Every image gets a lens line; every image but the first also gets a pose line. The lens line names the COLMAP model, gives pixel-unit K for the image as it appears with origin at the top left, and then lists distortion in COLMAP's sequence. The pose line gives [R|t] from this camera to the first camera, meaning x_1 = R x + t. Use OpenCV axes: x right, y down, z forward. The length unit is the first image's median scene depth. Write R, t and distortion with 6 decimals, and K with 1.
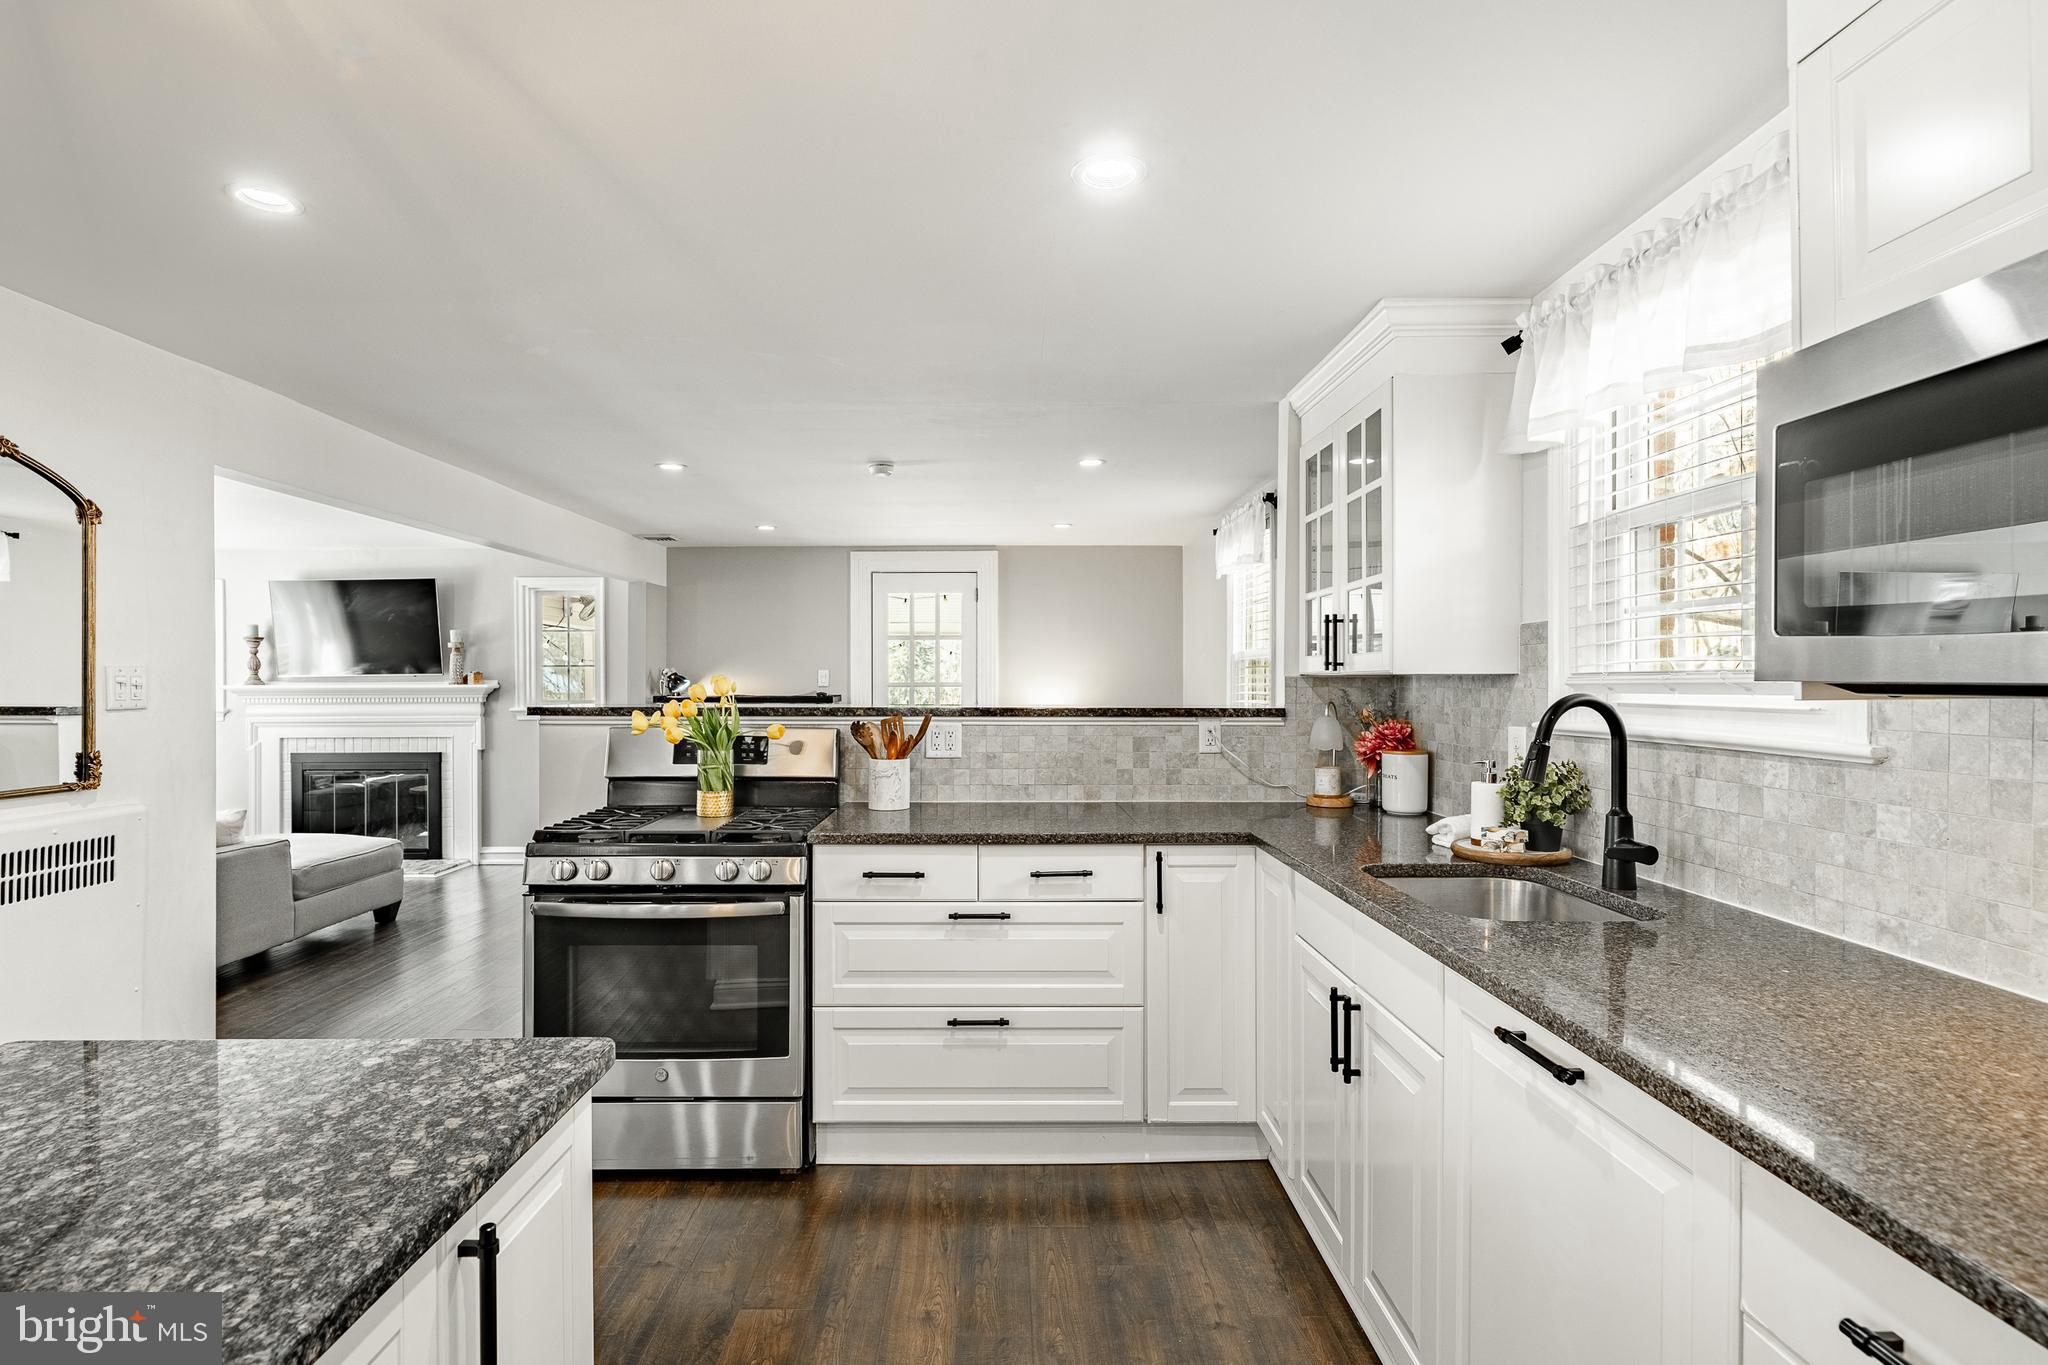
lens RADIAL K [[968.3, 0, 998.2], [0, 968.3, 678.2], [0, 0, 1]] dist [0.001116, -0.000322]
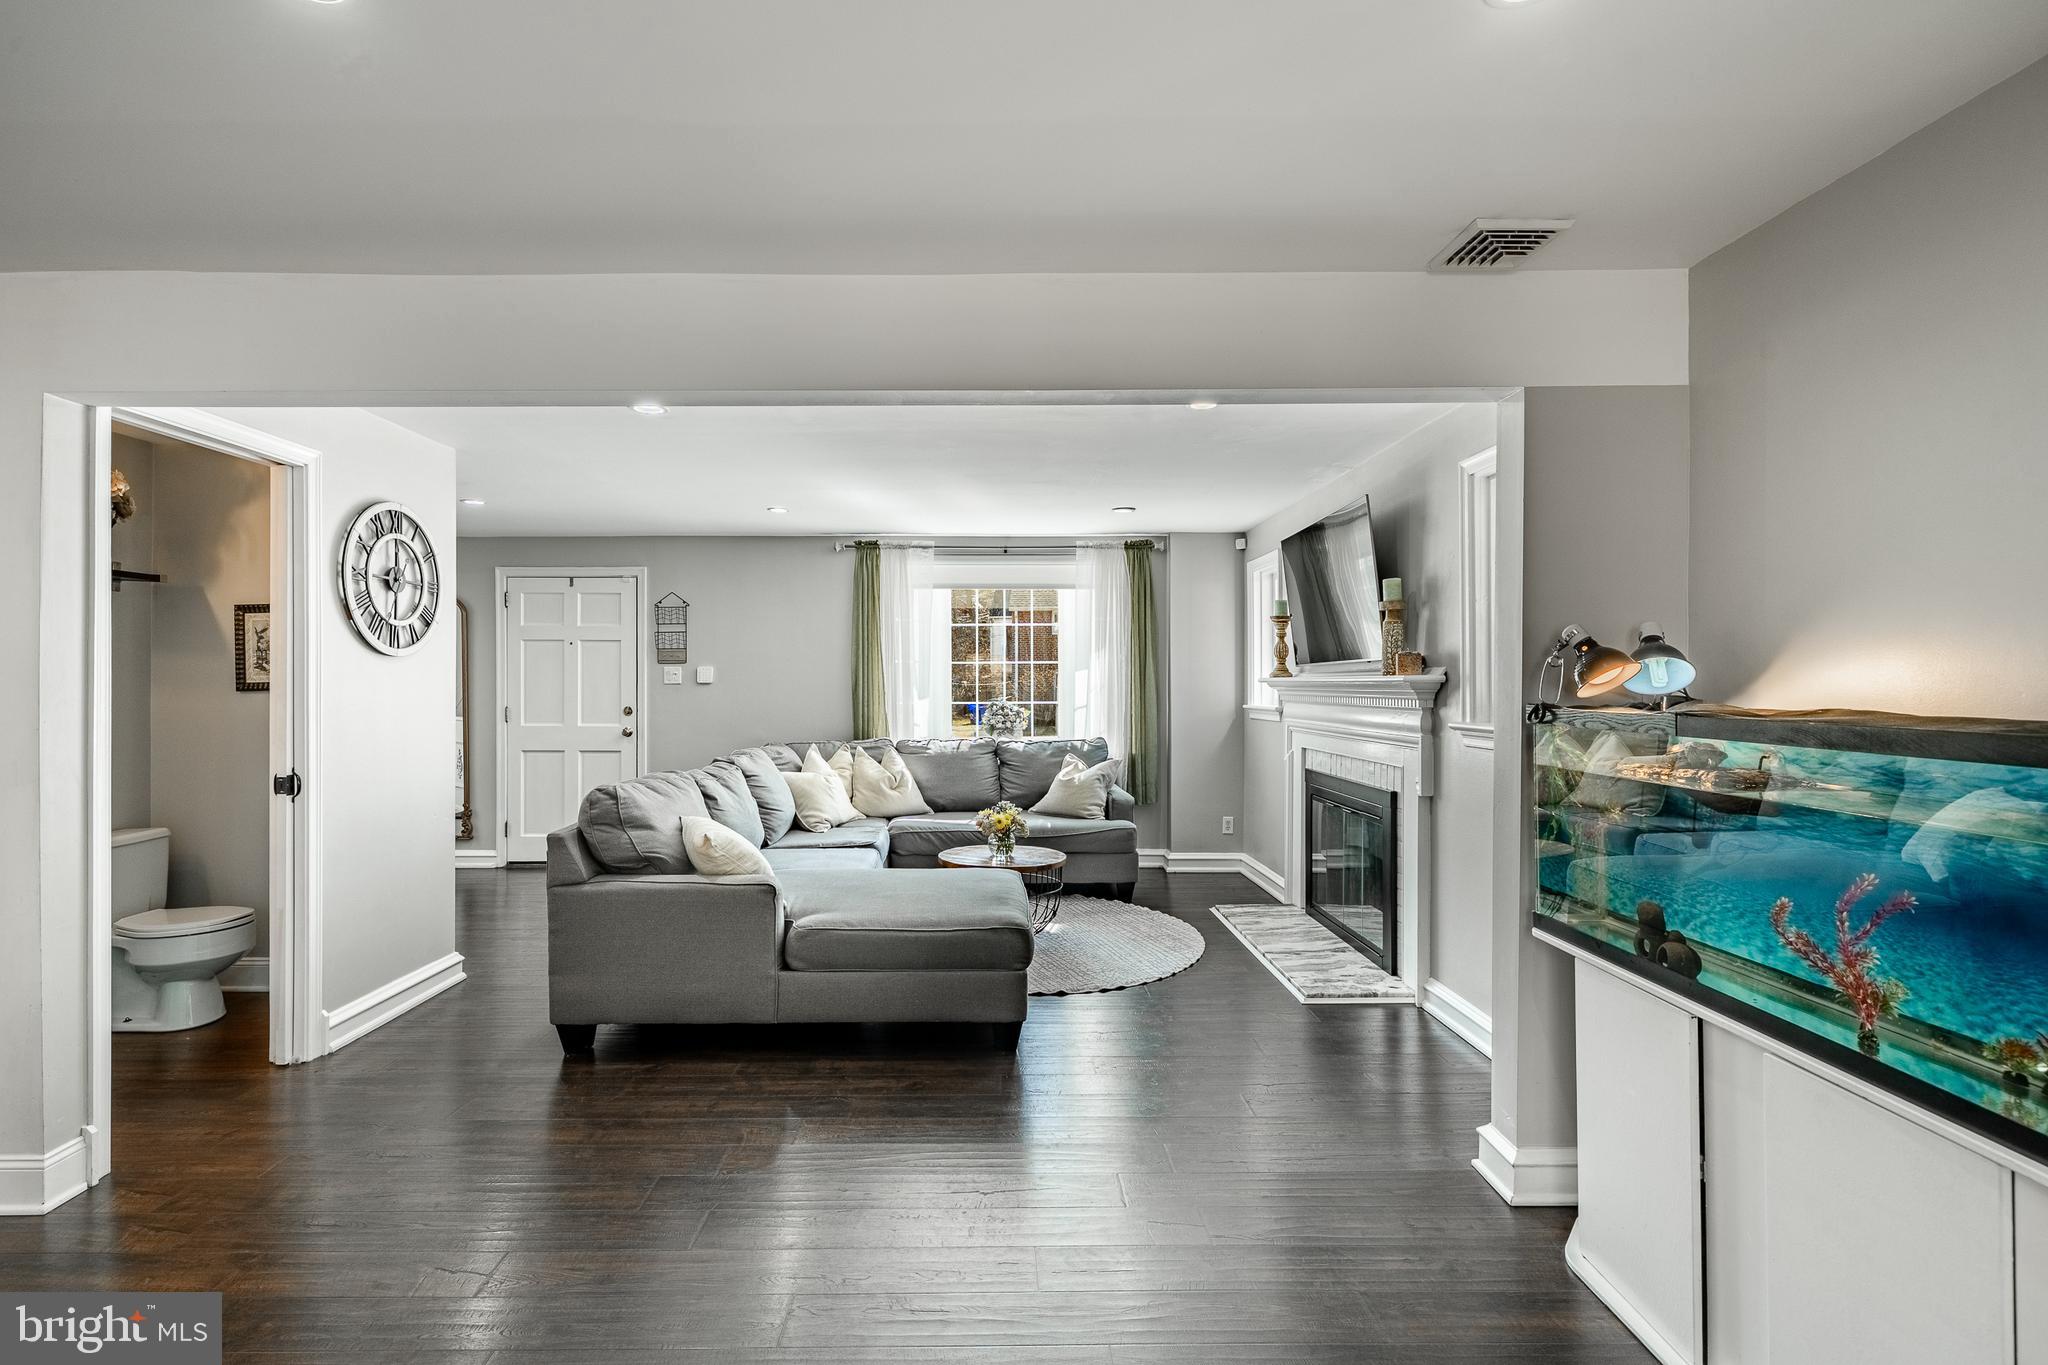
lens RADIAL K [[924.1, 0, 976.3], [0, 924.1, 685.8], [0, 0, 1]] dist [0.001957, 0.000184]
pose [[-0.005879, 0.005595, -0.999967, -0.040441], [-0.000603, 0.999984, 0.005598, 0.021250], [0.999983, 0.000636, -0.005875, 1.628867]]
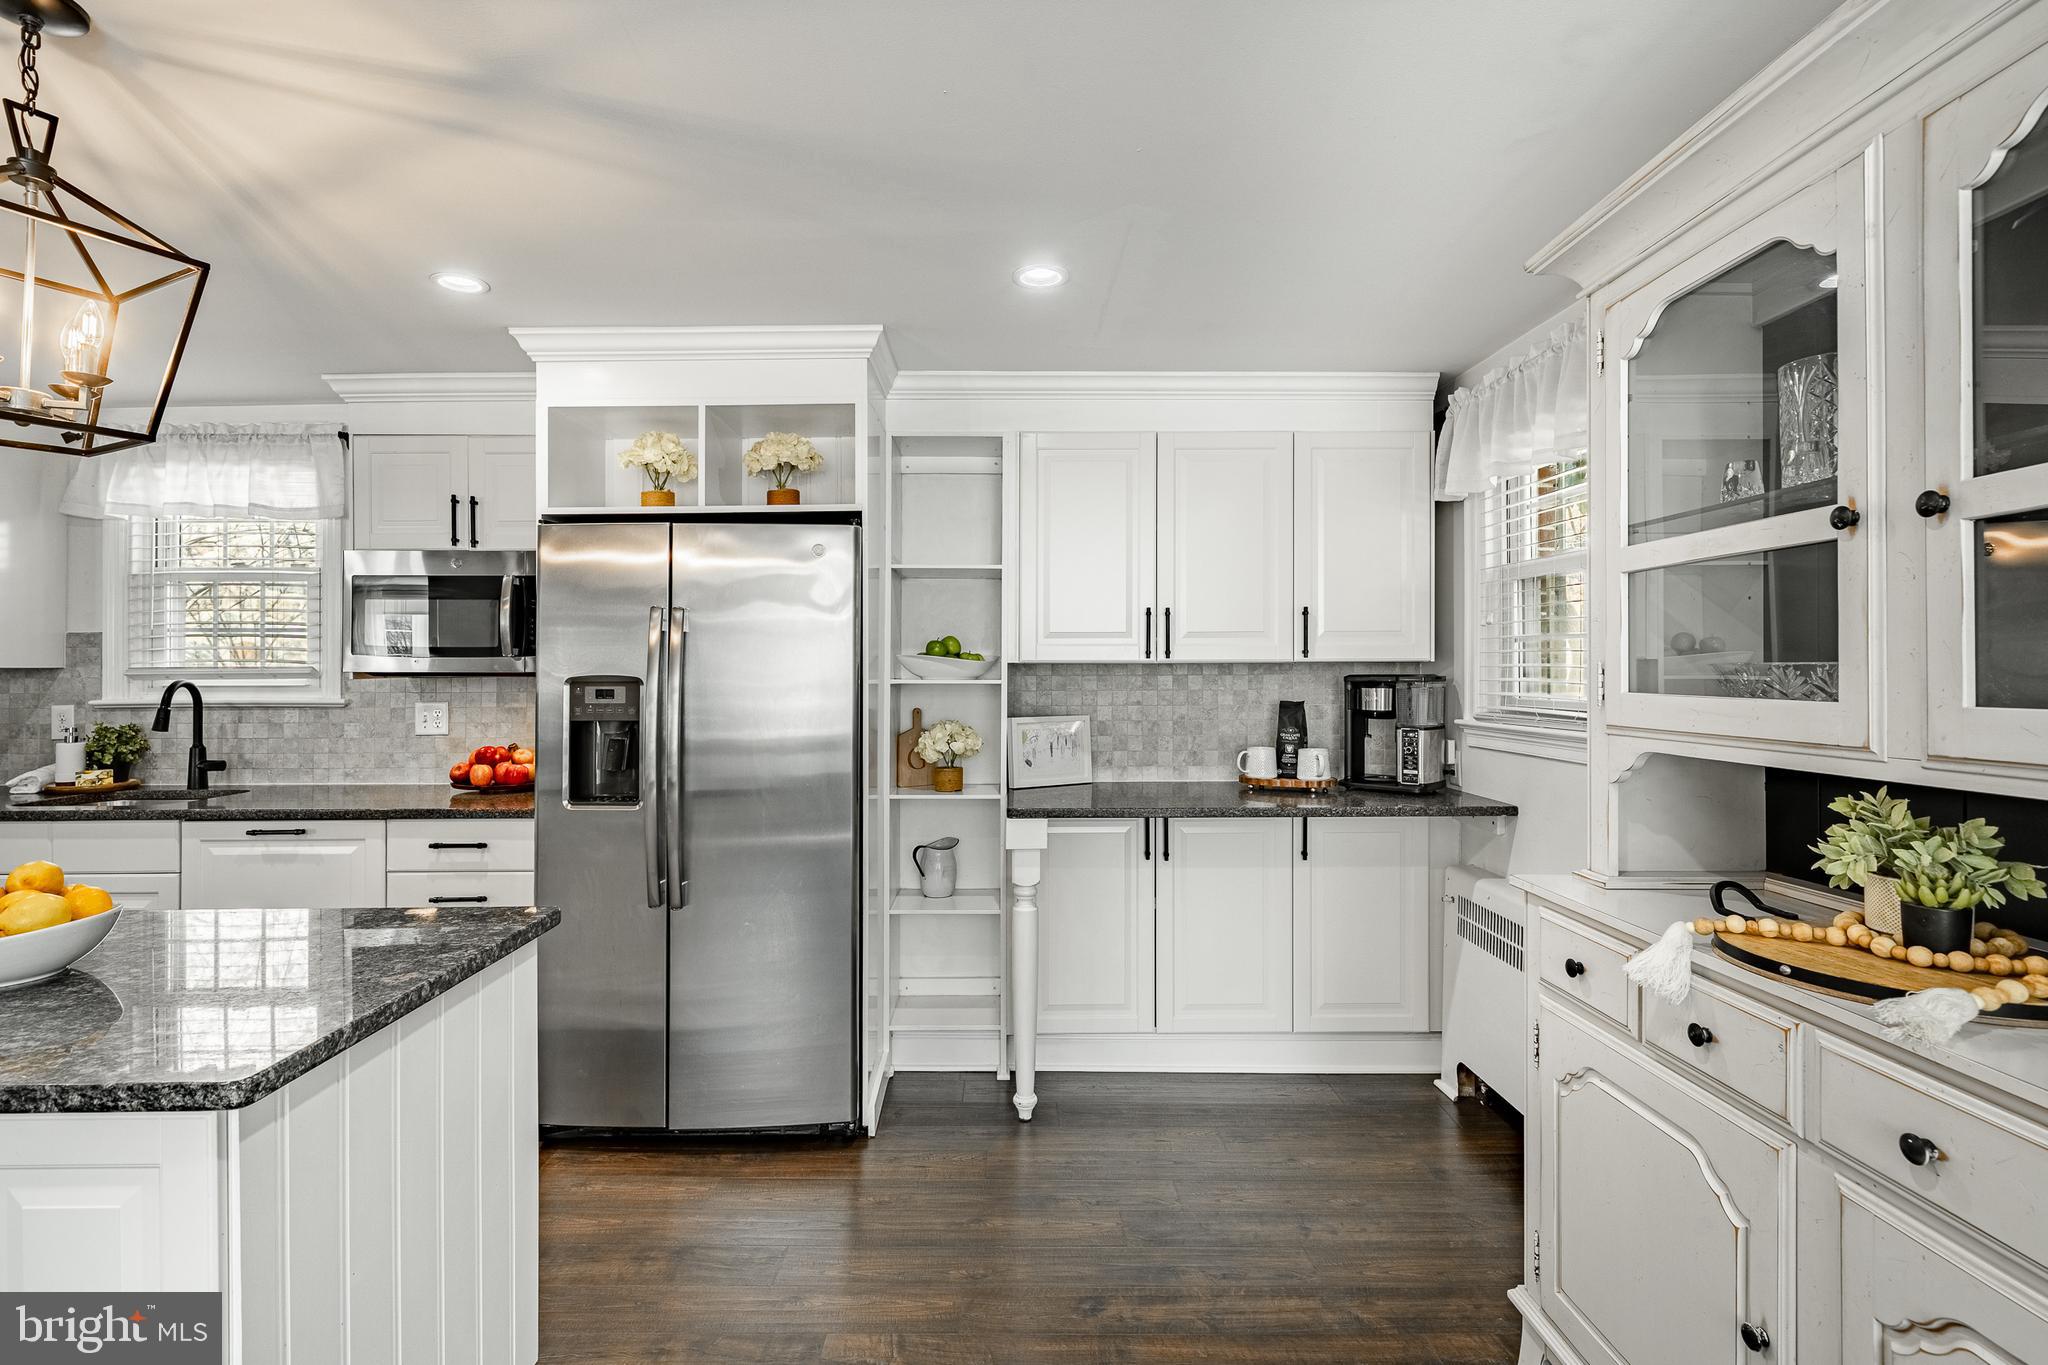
lens RADIAL K [[971.6, 0, 1013.5], [0, 971.6, 661.9], [0, 0, 1]] dist [-0.002453, 0.000218]
pose [[-0.007767, 0.009032, 0.999929, -0.676984], [-0.000455, 0.999959, -0.009036, -0.000890], [-0.999970, -0.000525, -0.007763, -0.286262]]
